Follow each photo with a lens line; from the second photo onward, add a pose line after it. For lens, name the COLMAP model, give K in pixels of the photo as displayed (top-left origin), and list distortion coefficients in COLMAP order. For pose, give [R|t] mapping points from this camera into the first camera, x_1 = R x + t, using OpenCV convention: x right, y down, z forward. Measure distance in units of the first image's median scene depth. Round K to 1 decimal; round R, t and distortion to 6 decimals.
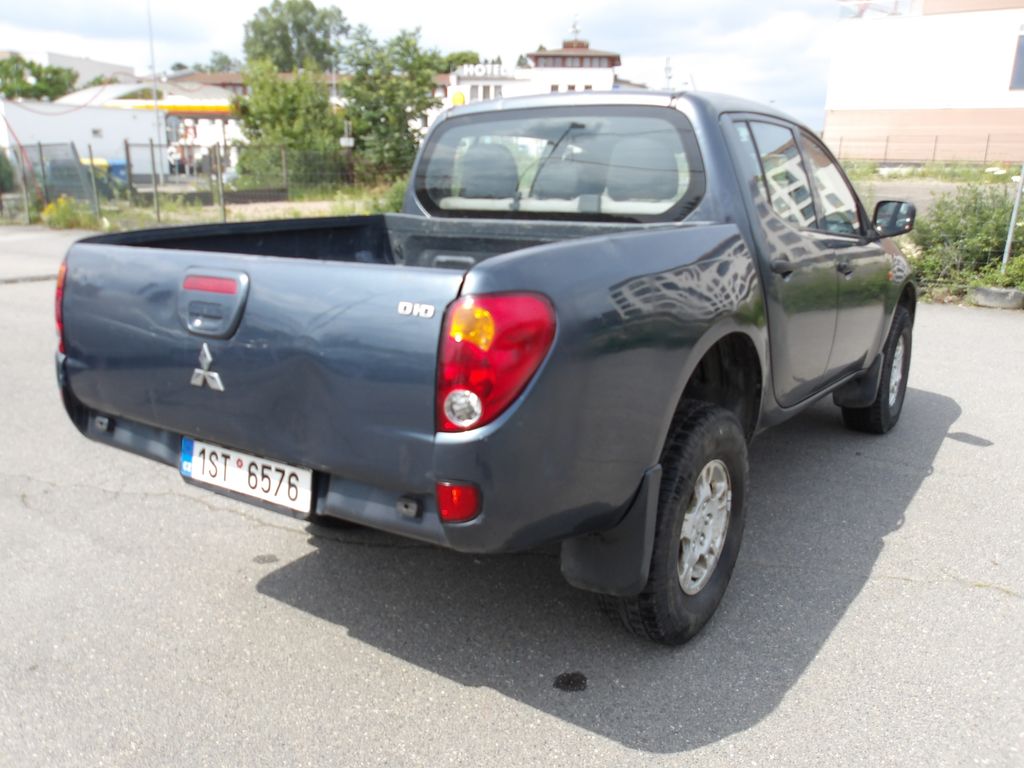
lens RADIAL K [[864.6, 0, 512.0], [0, 864.6, 384.0], [0, 0, 1]] dist [0.010607, -0.001118]
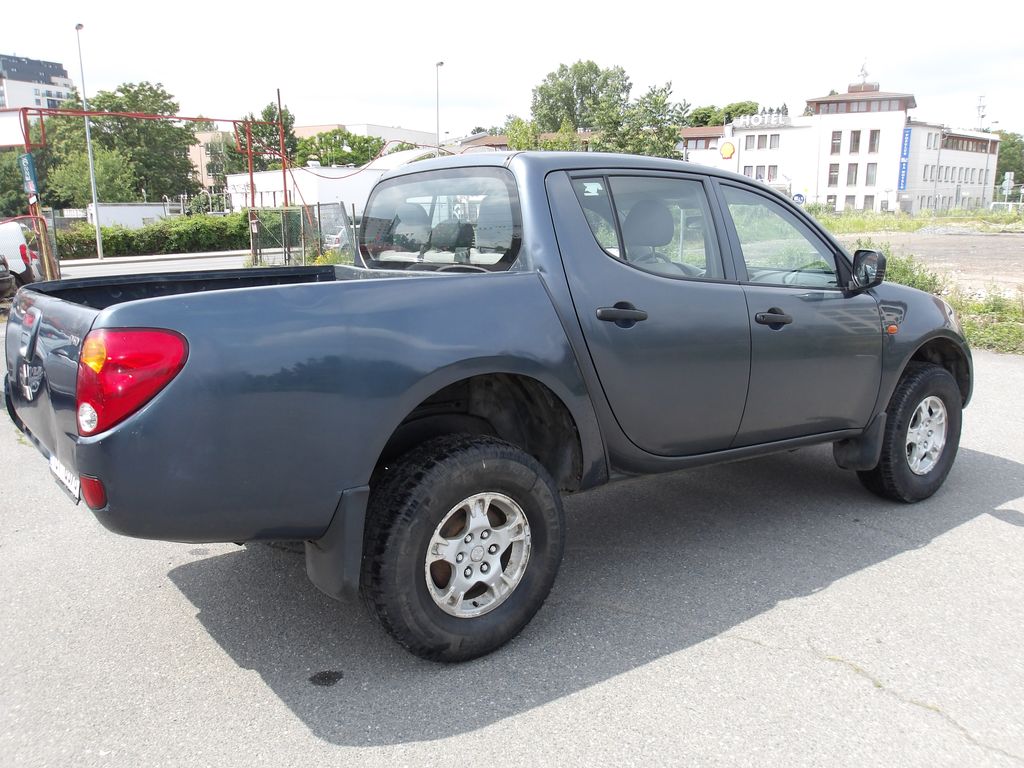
lens RADIAL K [[864.6, 0, 512.0], [0, 864.6, 384.0], [0, 0, 1]] dist [0.010607, -0.001118]
pose [[0.949399, 0.044690, -0.310877, 0.049638], [-0.062327, 0.996947, -0.047026, 0.000217], [0.307826, 0.064022, 0.949286, -0.001098]]
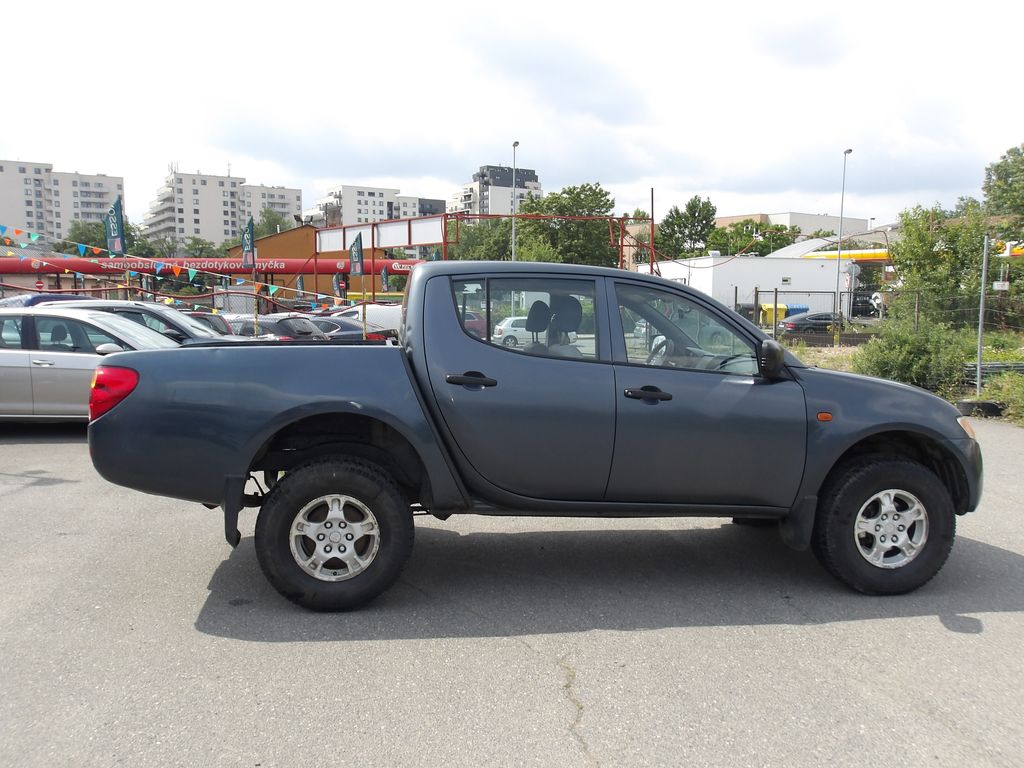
lens RADIAL K [[864.6, 0, 512.0], [0, 864.6, 384.0], [0, 0, 1]] dist [0.010607, -0.001118]
pose [[0.692979, 0.065180, -0.718005, 0.131037], [-0.179468, 0.980151, -0.084236, -0.002645], [0.698263, 0.187233, 0.690922, 0.008773]]
